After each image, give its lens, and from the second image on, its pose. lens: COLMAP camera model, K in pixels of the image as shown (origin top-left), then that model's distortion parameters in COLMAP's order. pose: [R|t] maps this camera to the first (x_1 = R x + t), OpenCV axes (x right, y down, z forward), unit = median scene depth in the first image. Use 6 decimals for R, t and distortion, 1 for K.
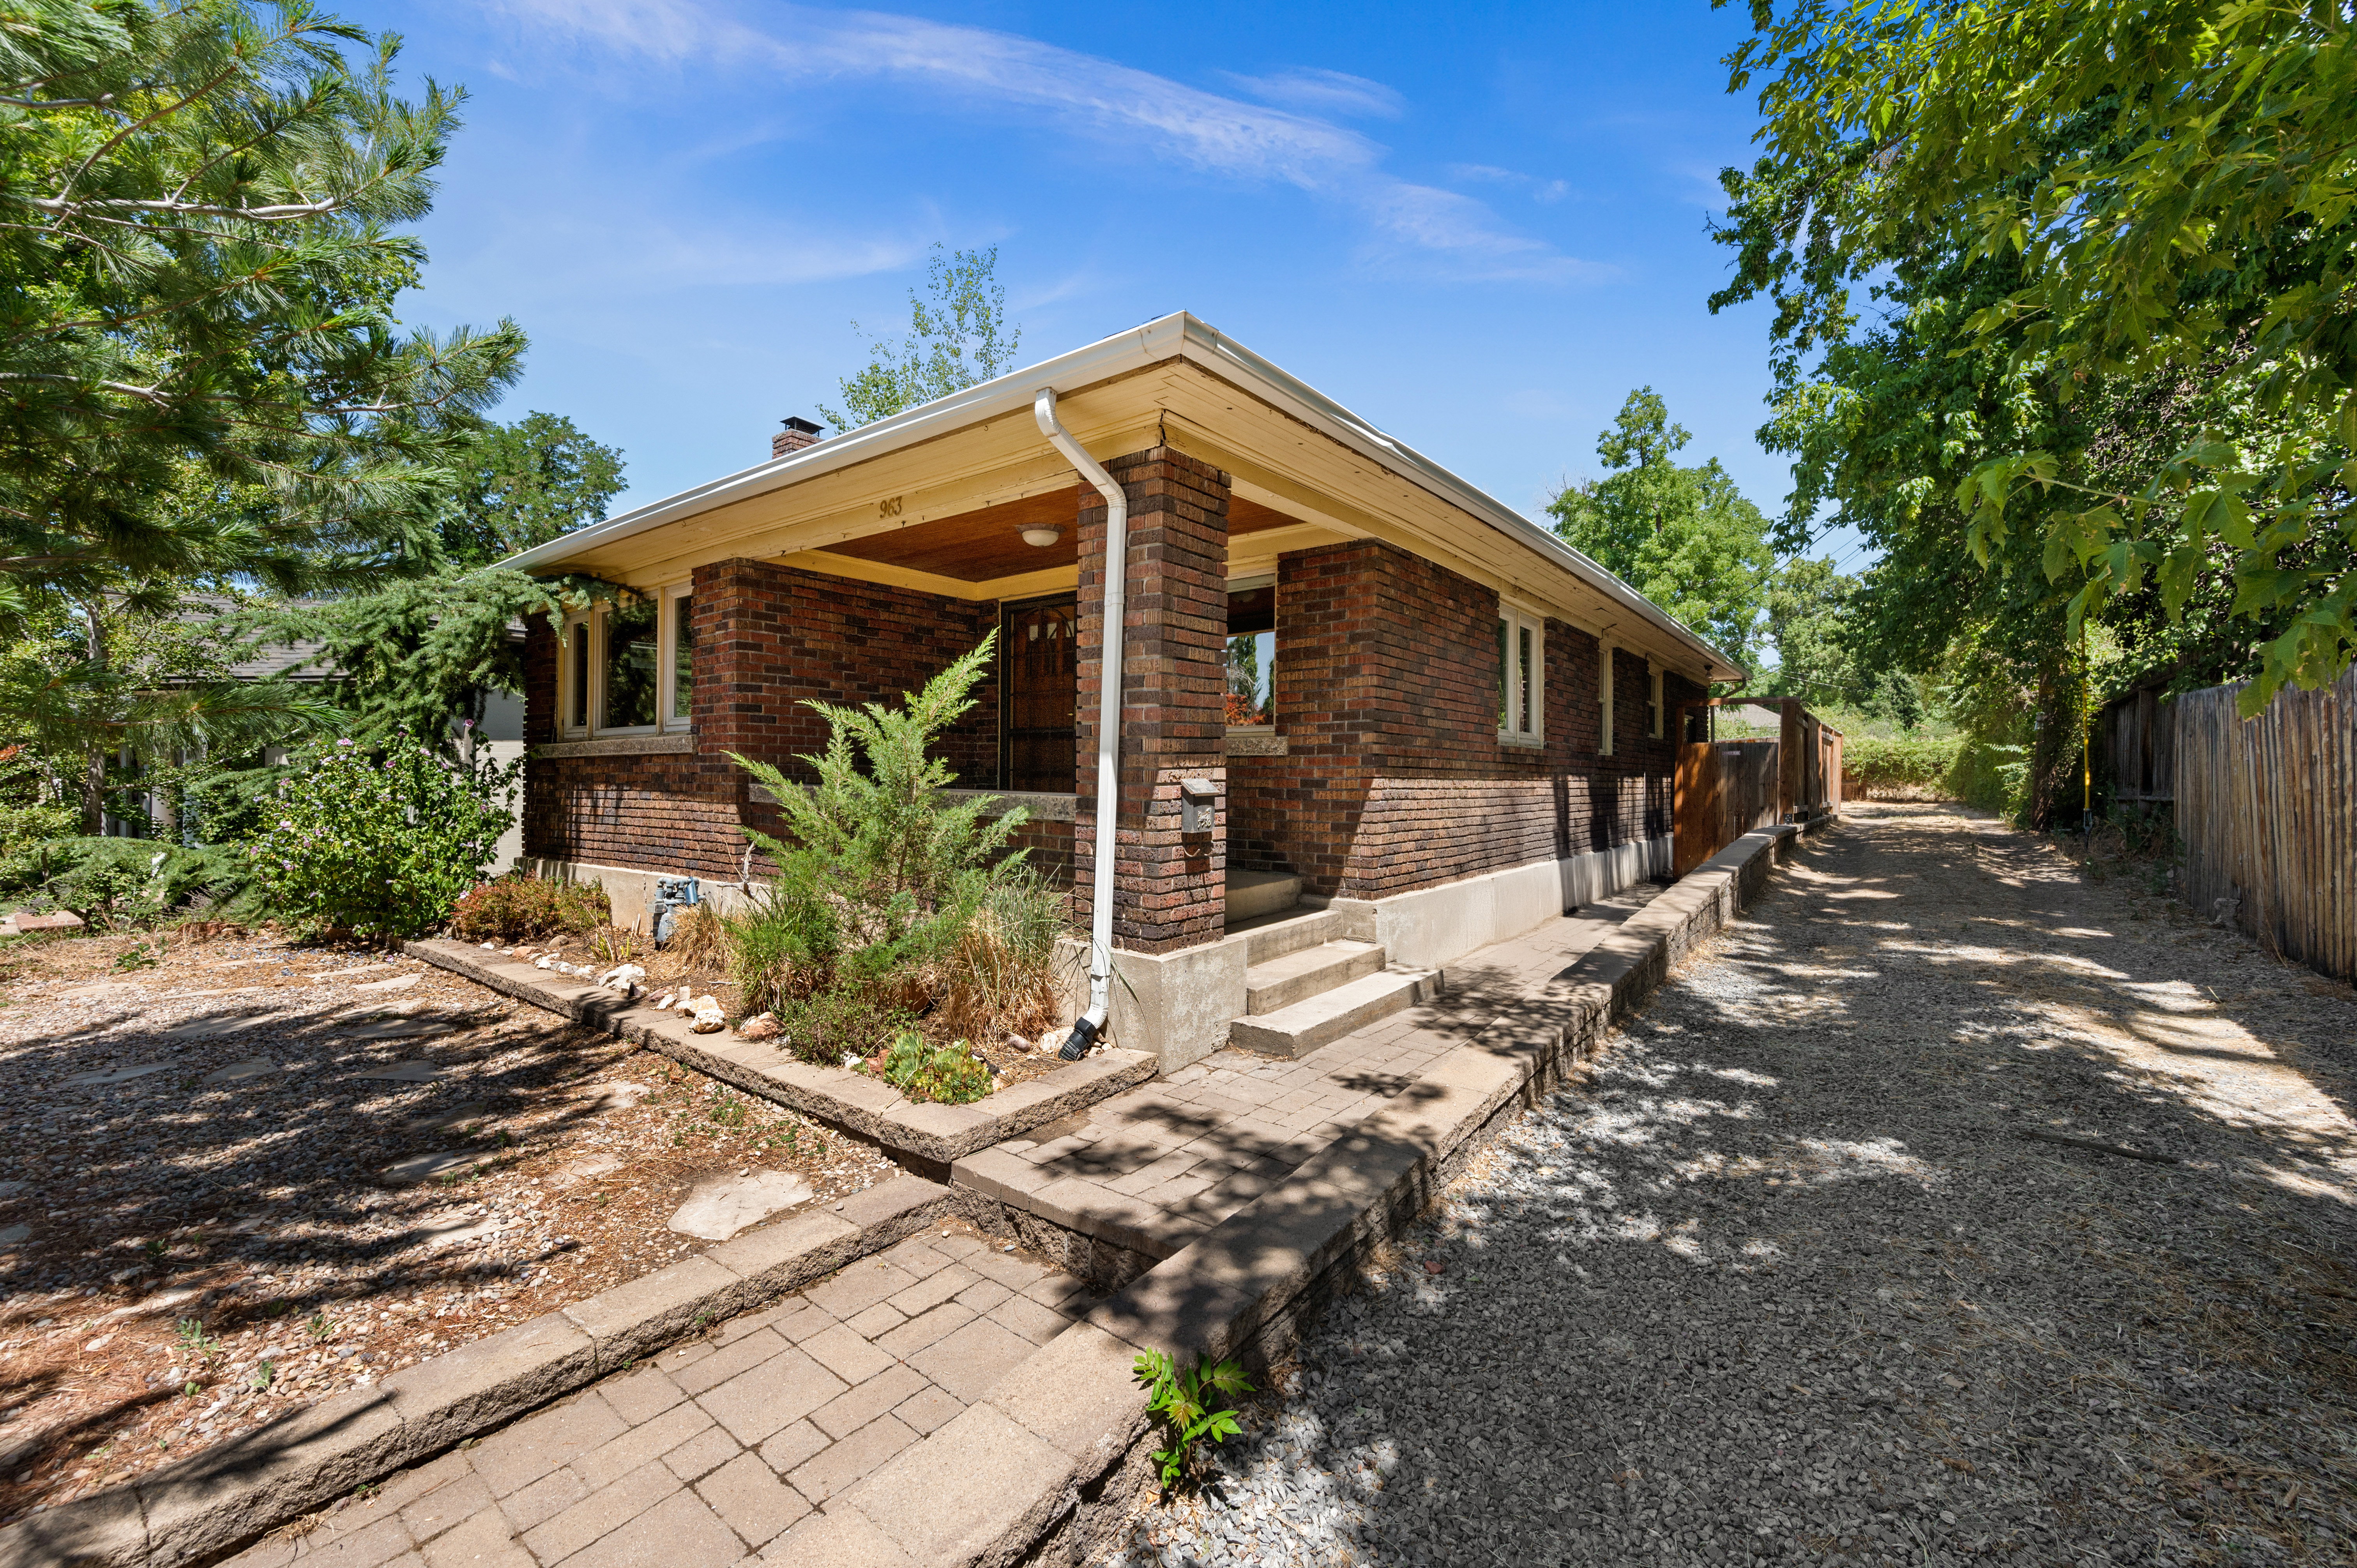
lens RADIAL K [[953.6, 0, 1184.6], [0, 953.6, 793.8], [0, 0, 1]] dist [0.000597, -0.000029]
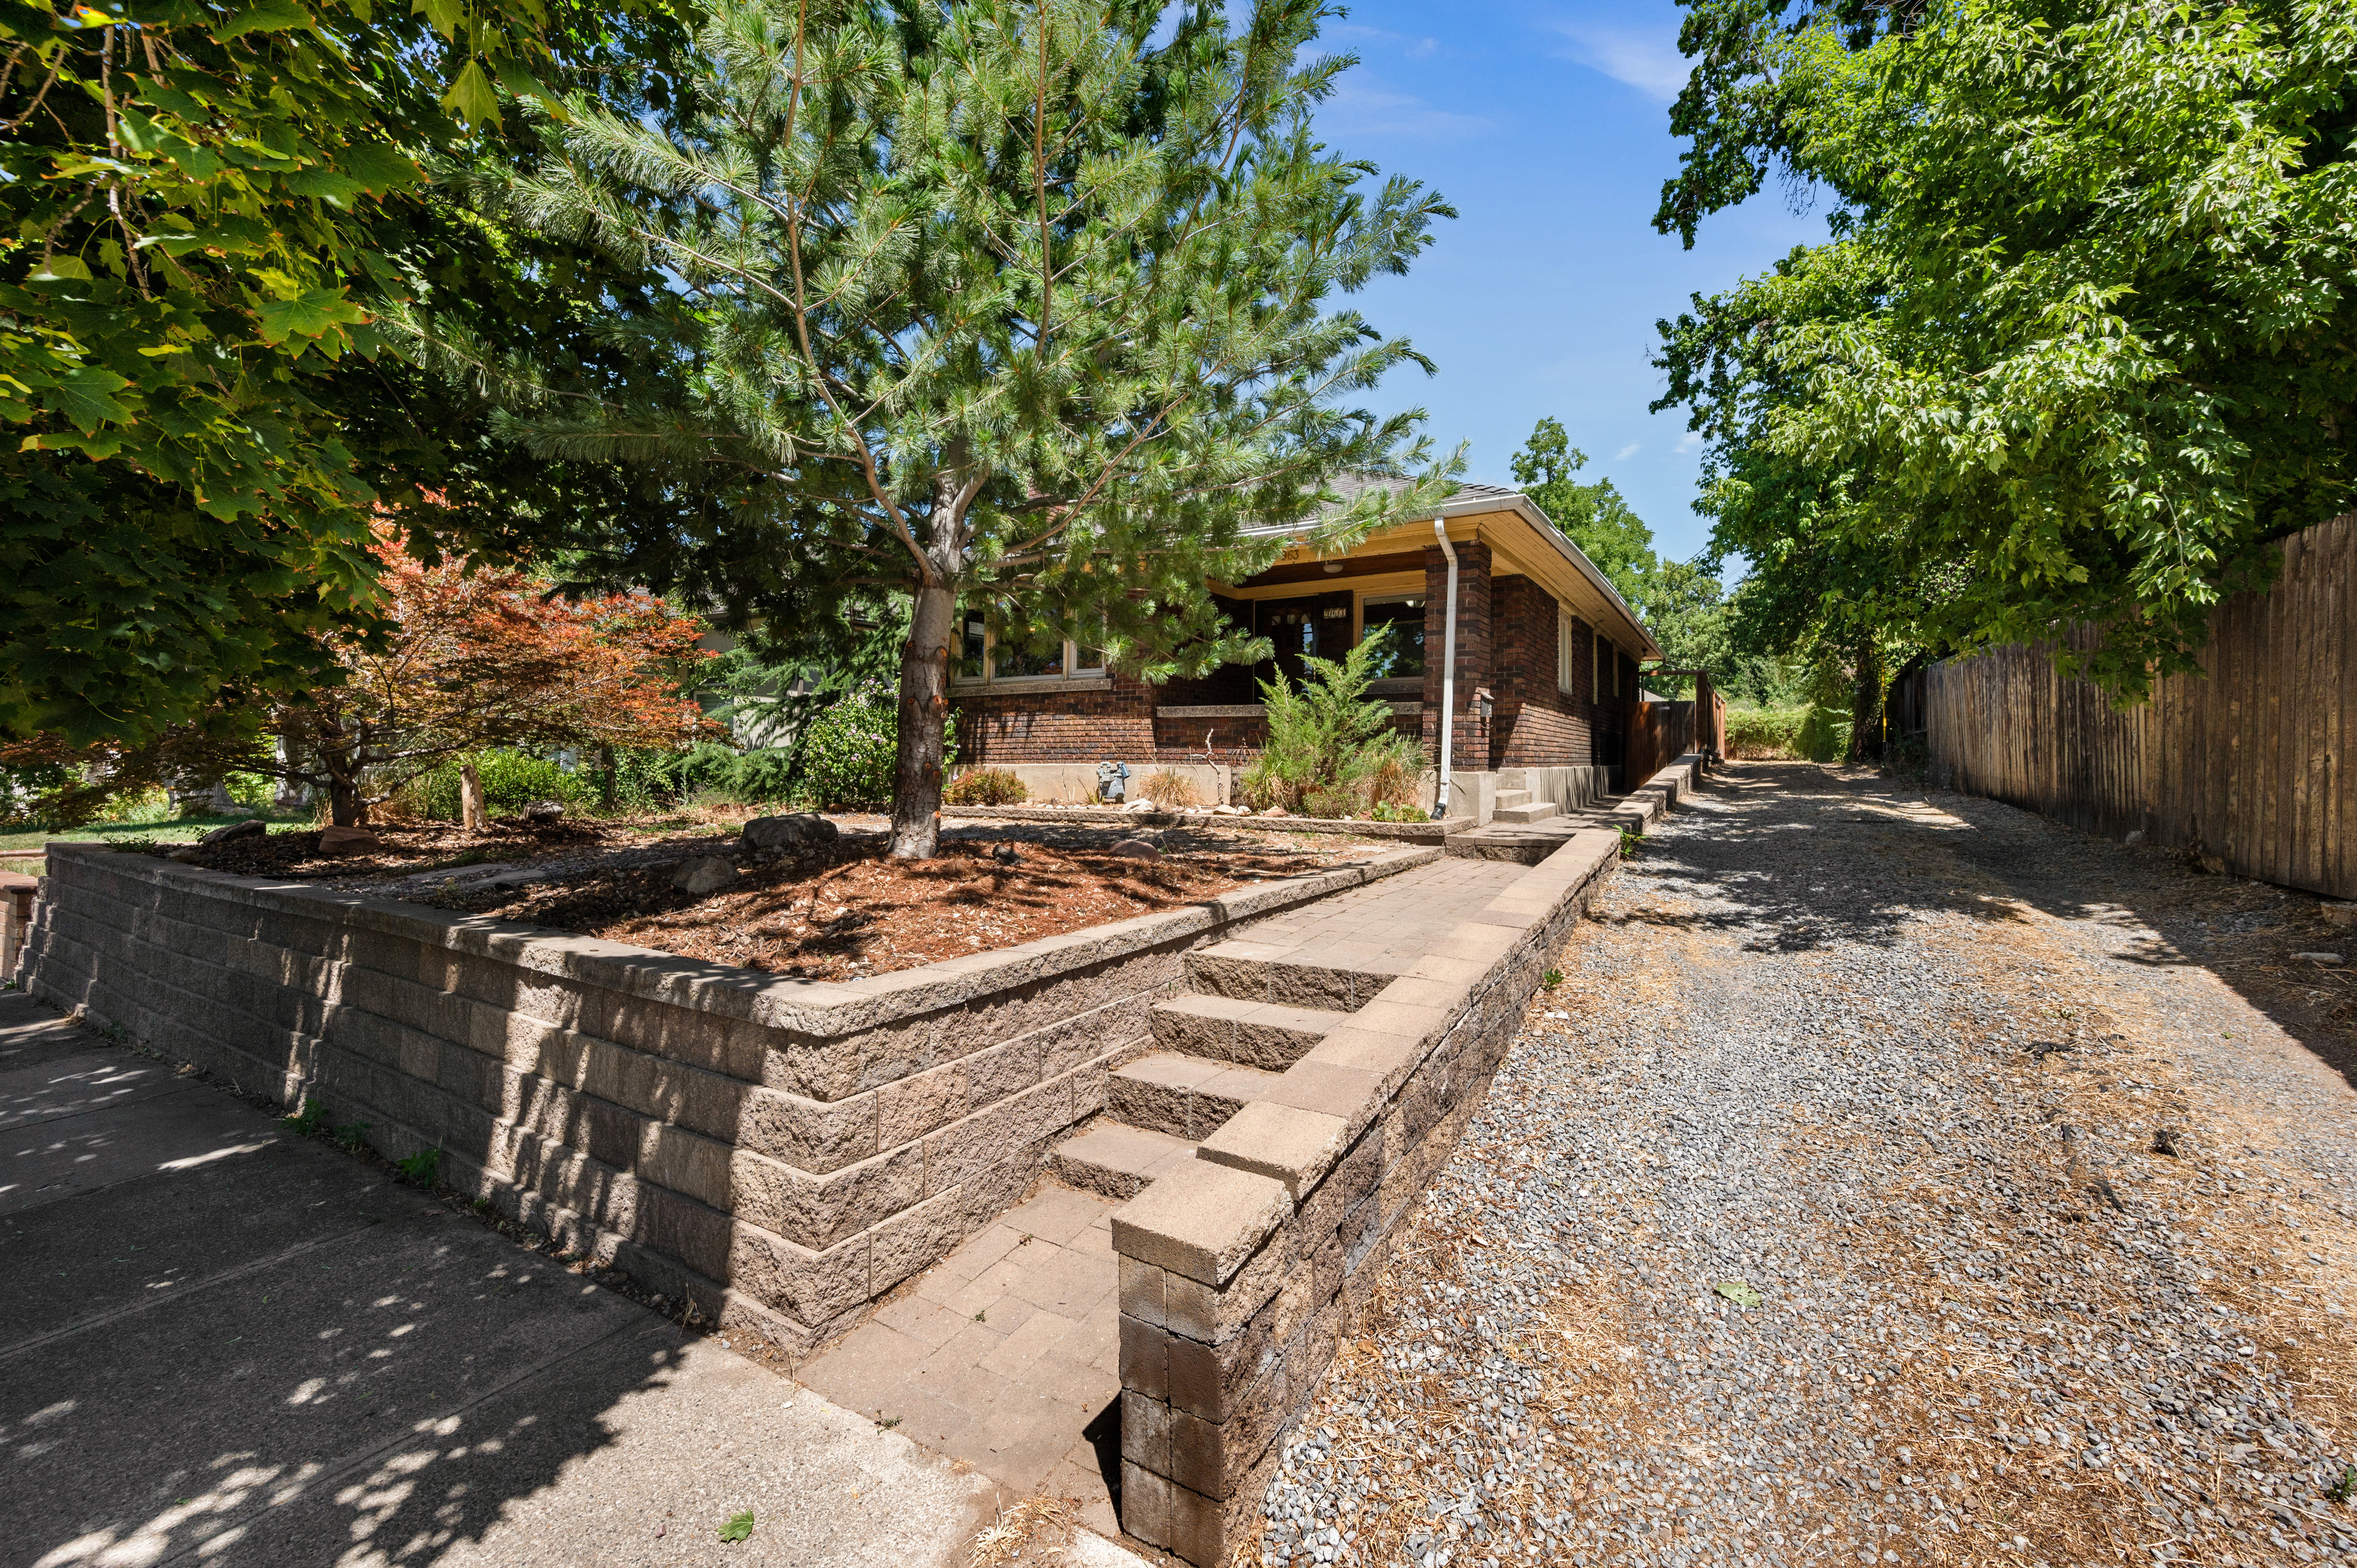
lens RADIAL K [[950.2, 0, 1178.1], [0, 950.2, 759.9], [0, 0, 1]] dist [0.000527, 0.000037]
pose [[0.994672, -0.000486, 0.103091, -0.344079], [0.002431, 0.999821, -0.018744, 0.067488], [-0.103064, 0.018895, 0.994495, -0.402435]]
